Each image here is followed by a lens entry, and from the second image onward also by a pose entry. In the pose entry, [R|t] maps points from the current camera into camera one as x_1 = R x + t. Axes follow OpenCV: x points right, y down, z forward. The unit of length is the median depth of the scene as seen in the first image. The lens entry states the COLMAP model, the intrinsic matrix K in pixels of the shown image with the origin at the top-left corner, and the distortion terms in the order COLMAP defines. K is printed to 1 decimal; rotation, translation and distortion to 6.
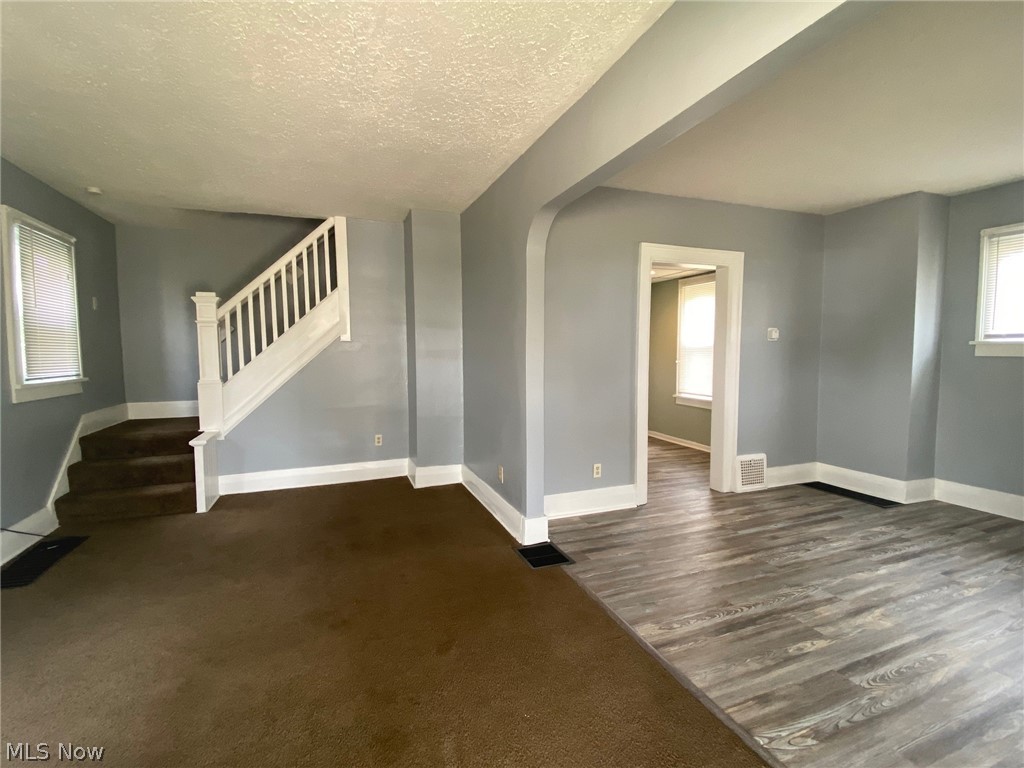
lens RADIAL K [[480.0, 0, 512.0], [0, 480.0, 384.0], [0, 0, 1]] dist [0.001483, 0.000071]
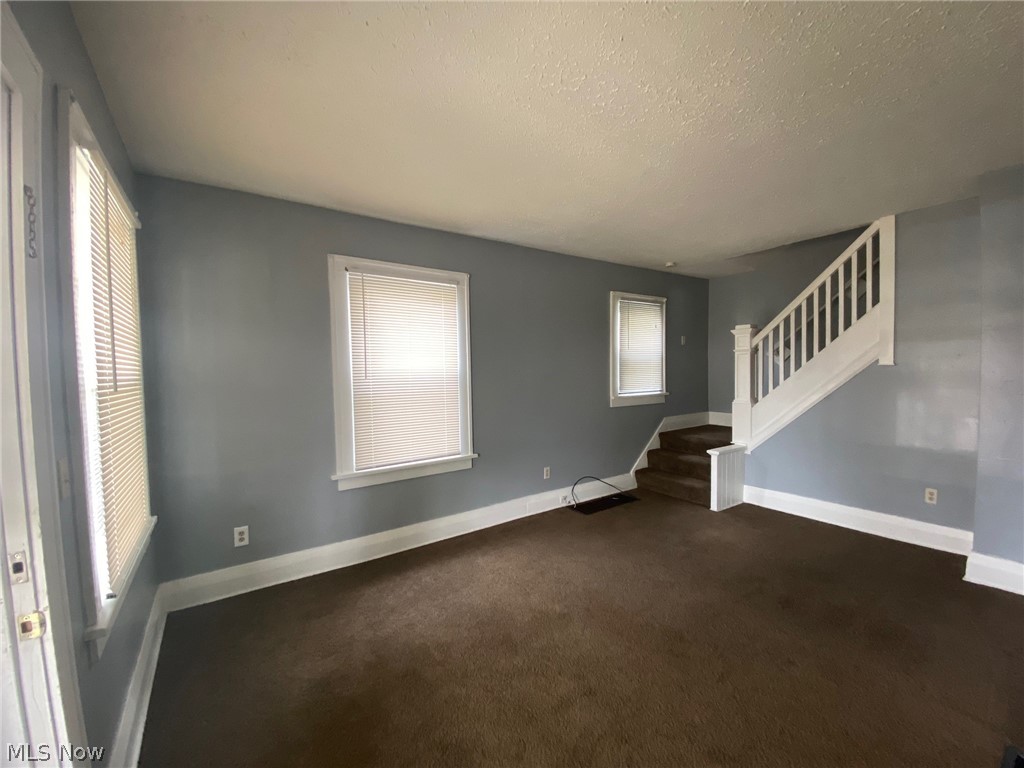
lens RADIAL K [[418.7, 0, 512.0], [0, 418.7, 384.0], [0, 0, 1]] dist [-0.000120, -0.000394]
pose [[0.225664, 0.040242, -0.973374, 0.218843], [-0.054200, 0.998118, 0.028700, -0.045011], [0.972696, 0.046280, 0.227420, 0.223976]]
